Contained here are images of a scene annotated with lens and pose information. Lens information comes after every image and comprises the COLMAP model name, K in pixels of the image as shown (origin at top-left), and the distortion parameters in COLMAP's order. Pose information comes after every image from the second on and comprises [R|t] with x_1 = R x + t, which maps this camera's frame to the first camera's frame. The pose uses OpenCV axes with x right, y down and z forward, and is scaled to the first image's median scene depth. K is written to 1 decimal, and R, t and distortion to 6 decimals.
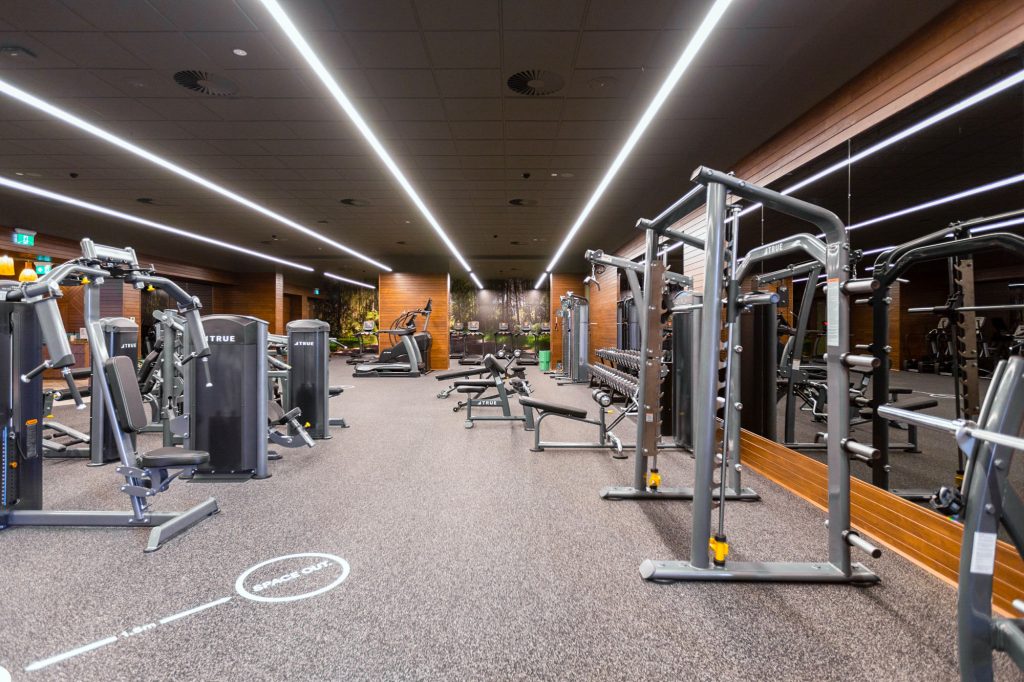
lens RADIAL K [[528.1, 0, 505.4], [0, 528.1, 332.3], [0, 0, 1]] dist [0.015717, 0.000837]
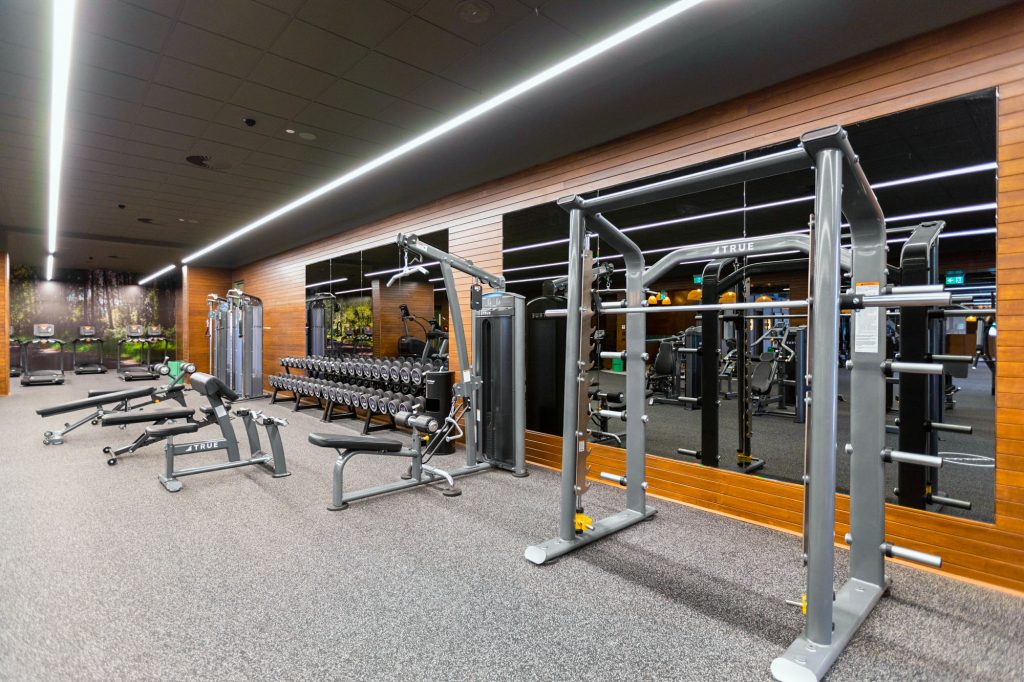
lens RADIAL K [[501.9, 0, 509.9], [0, 501.9, 339.2], [0, 0, 1]] dist [0.002112, -0.001964]
pose [[0.746511, -0.011411, 0.665276, -0.062559], [0.007716, 0.999934, 0.008493, -0.001521], [-0.665329, -0.001206, 0.746549, 0.102811]]
